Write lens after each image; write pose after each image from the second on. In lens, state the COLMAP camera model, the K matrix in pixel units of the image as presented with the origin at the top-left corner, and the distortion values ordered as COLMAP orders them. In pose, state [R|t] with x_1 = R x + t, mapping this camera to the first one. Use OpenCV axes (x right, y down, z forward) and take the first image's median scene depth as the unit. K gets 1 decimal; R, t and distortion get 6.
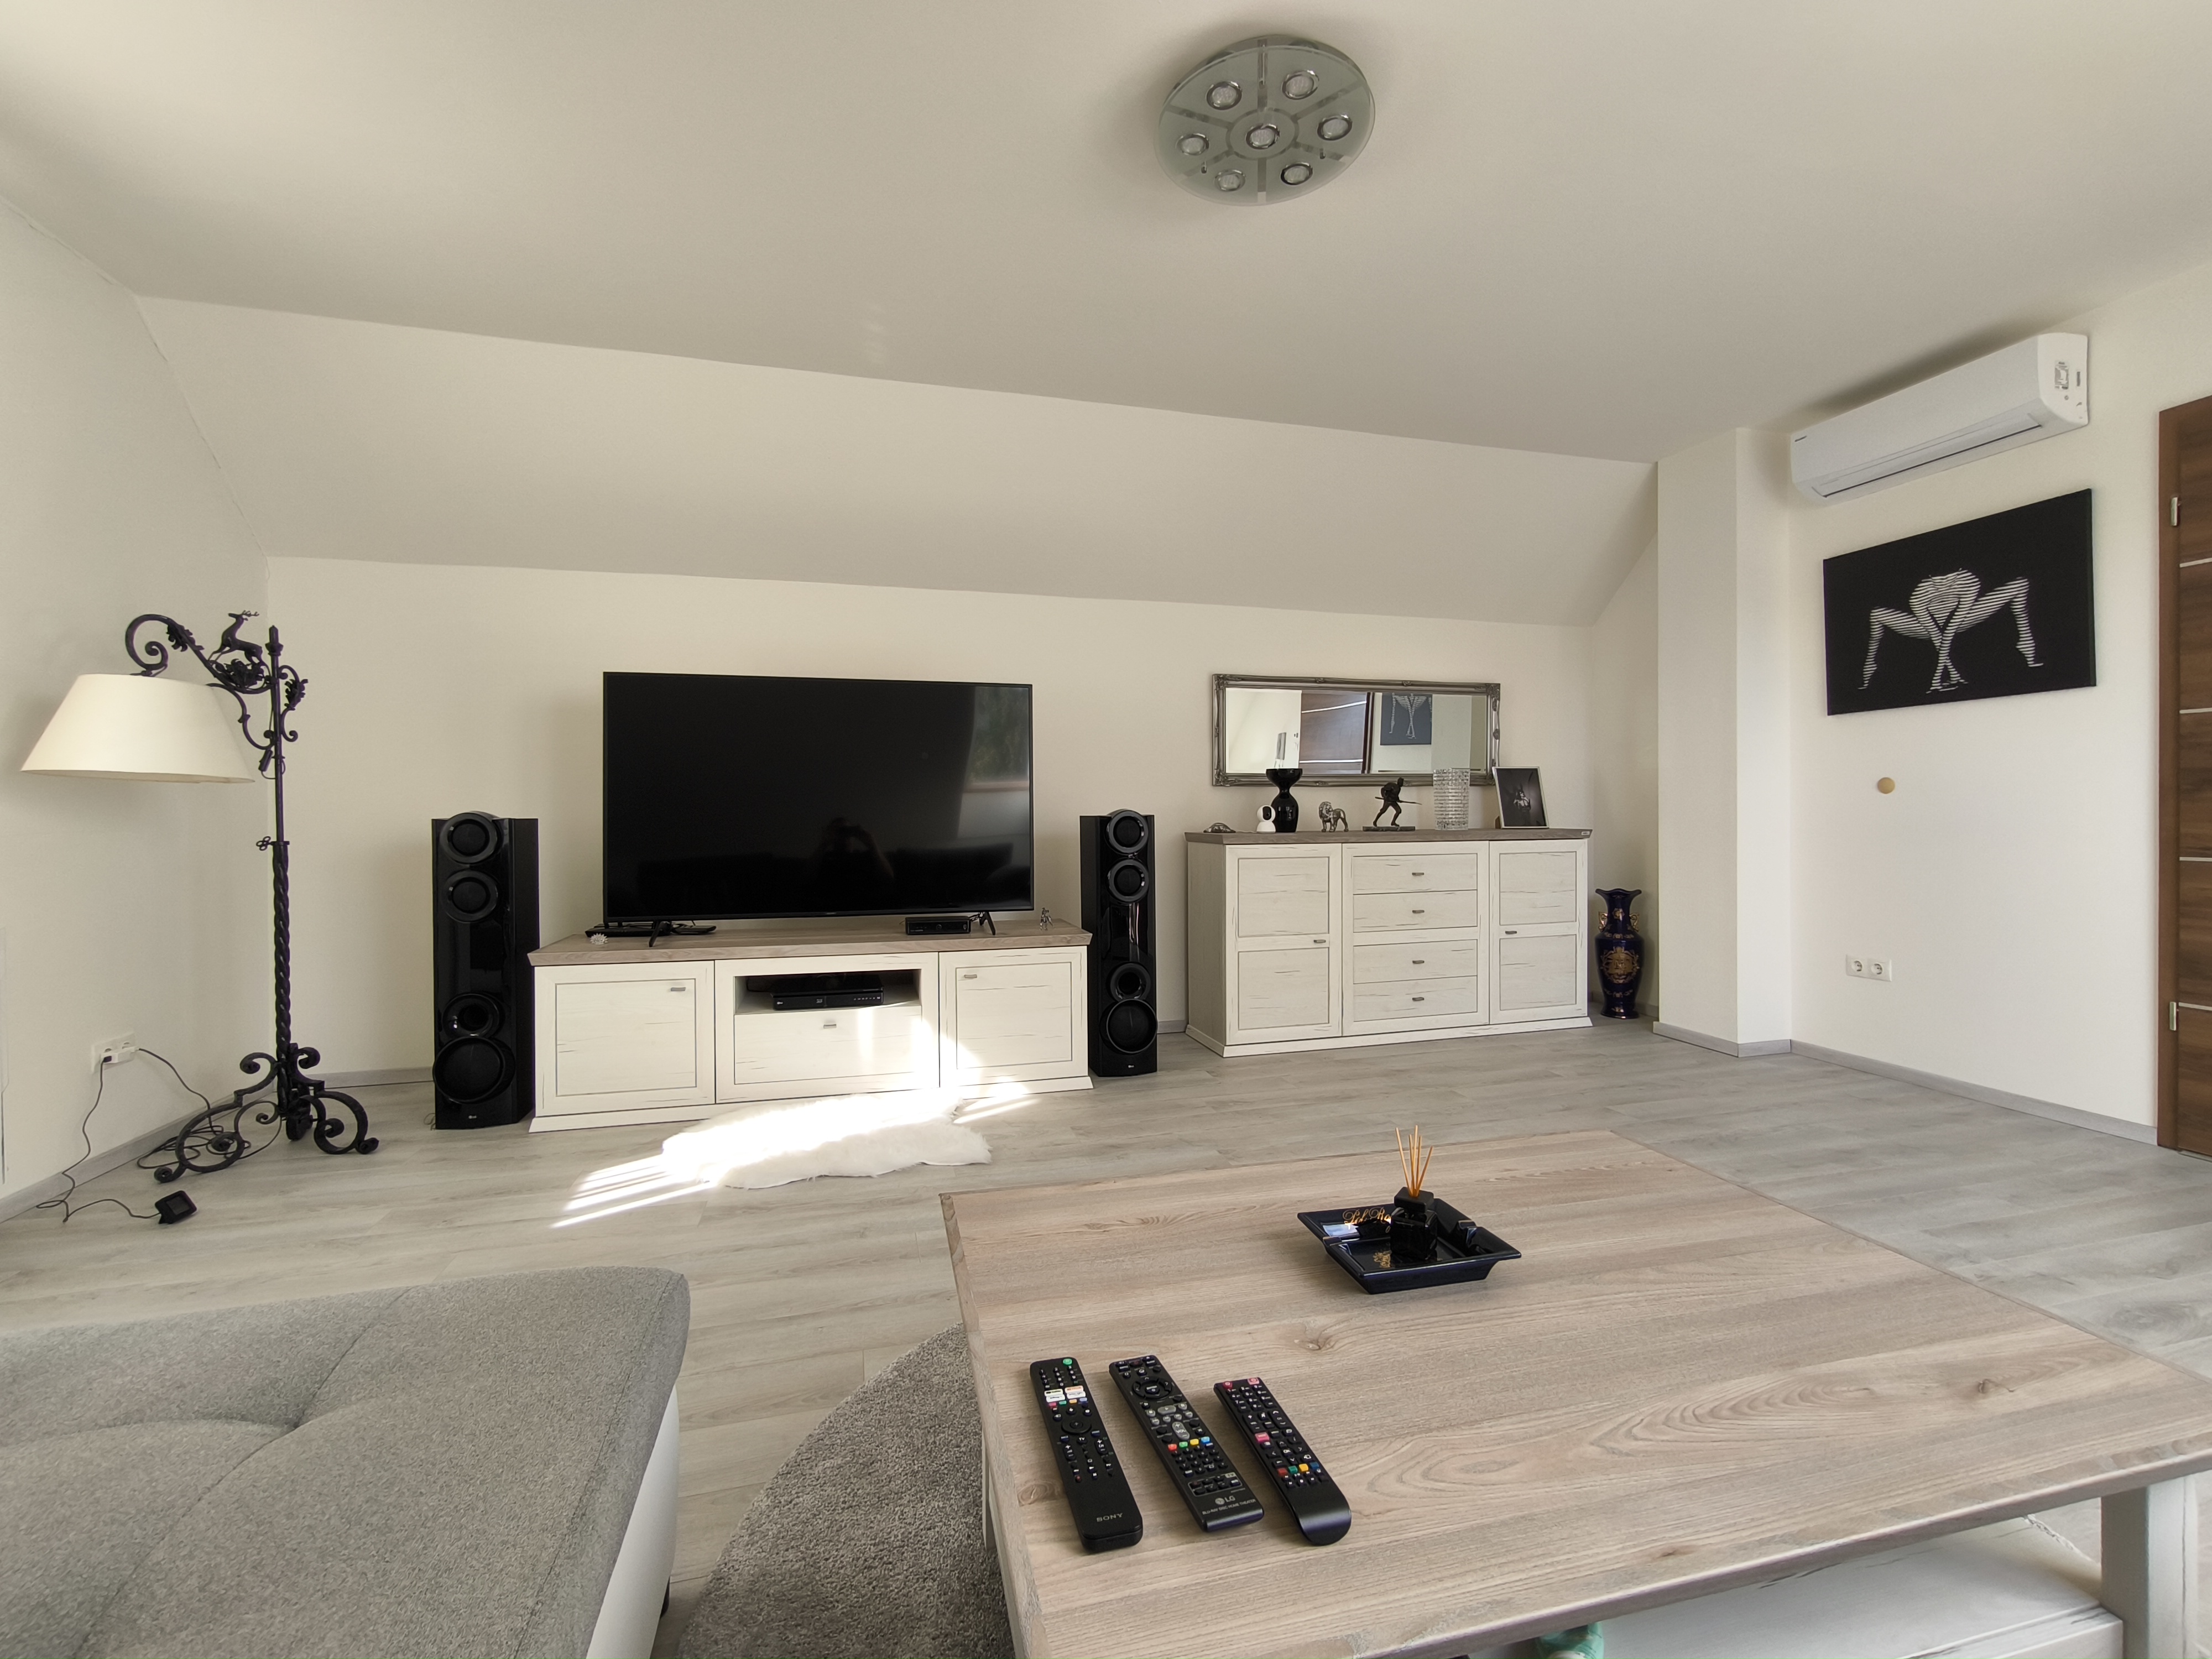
lens RADIAL K [[947.1, 0, 1098.4], [0, 947.1, 818.4], [0, 0, 1]] dist [-0.006656, 0.001894]
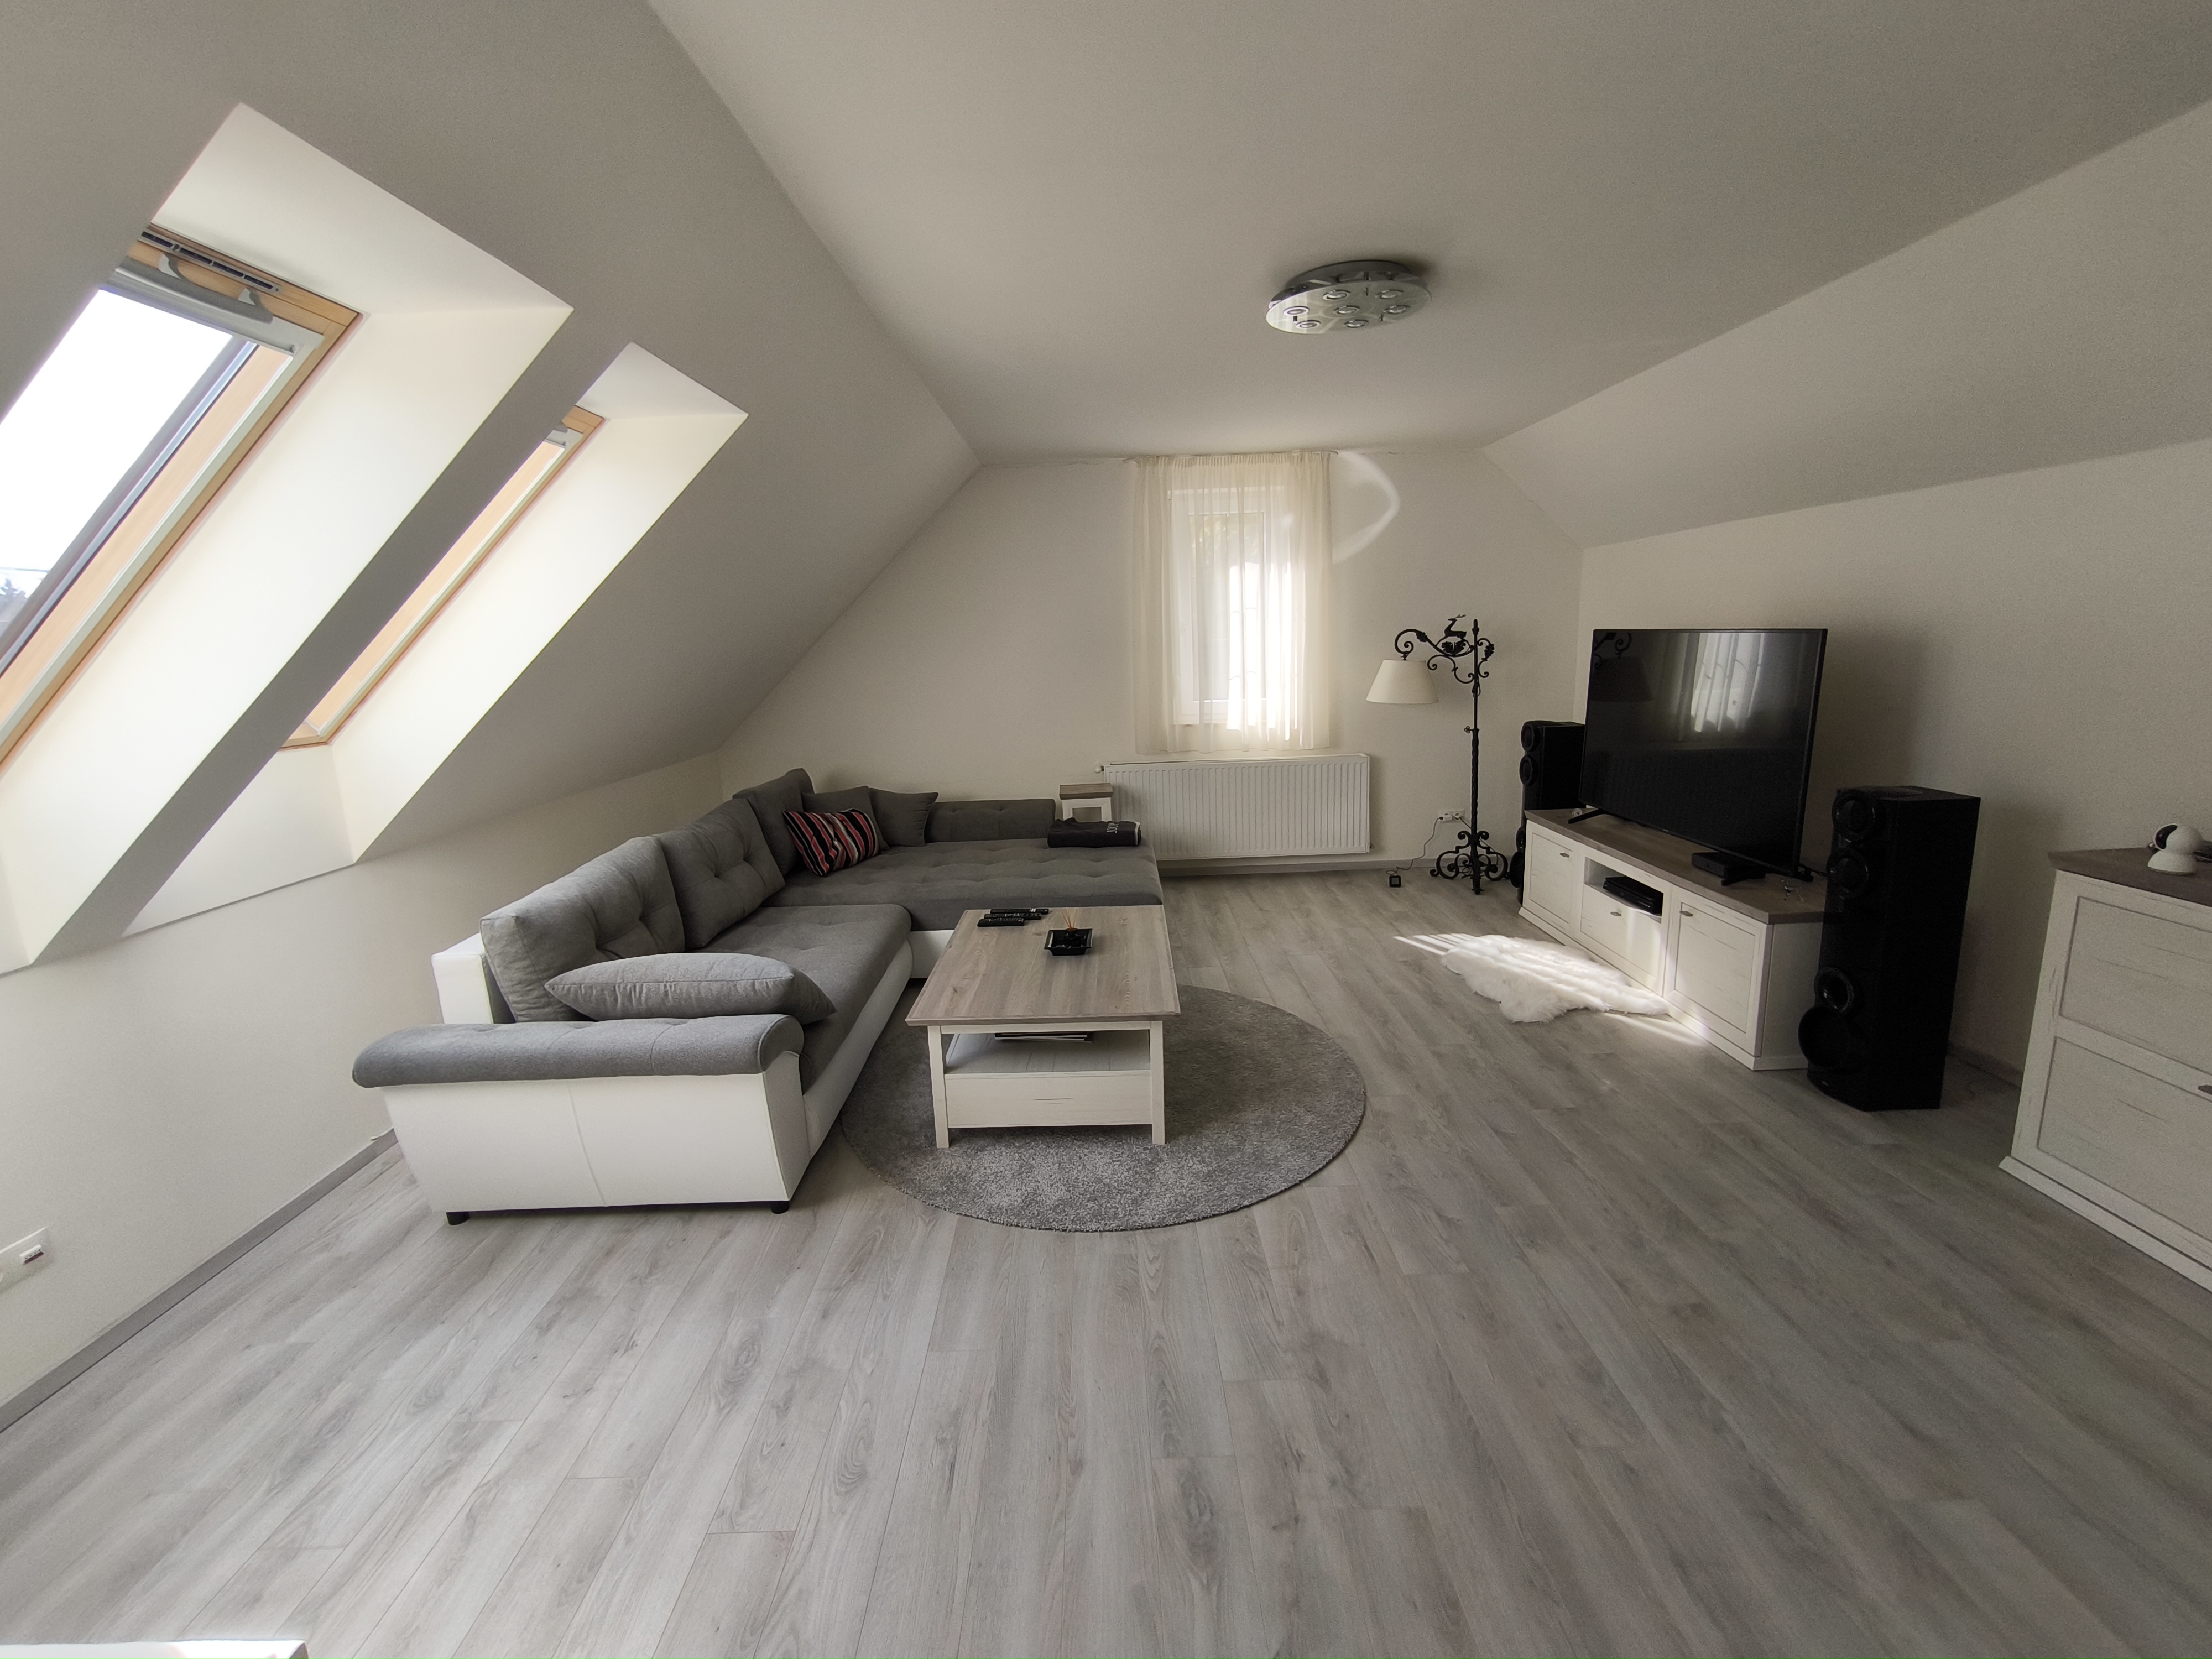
lens RADIAL K [[947.1, 0, 1101.1], [0, 947.1, 828.2], [0, 0, 1]] dist [-0.006656, 0.001894]
pose [[-0.257486, 0.215241, -0.942004, 1.279989], [0.040001, 0.976414, 0.212169, -0.230299], [0.965454, 0.016950, -0.260023, 0.777285]]
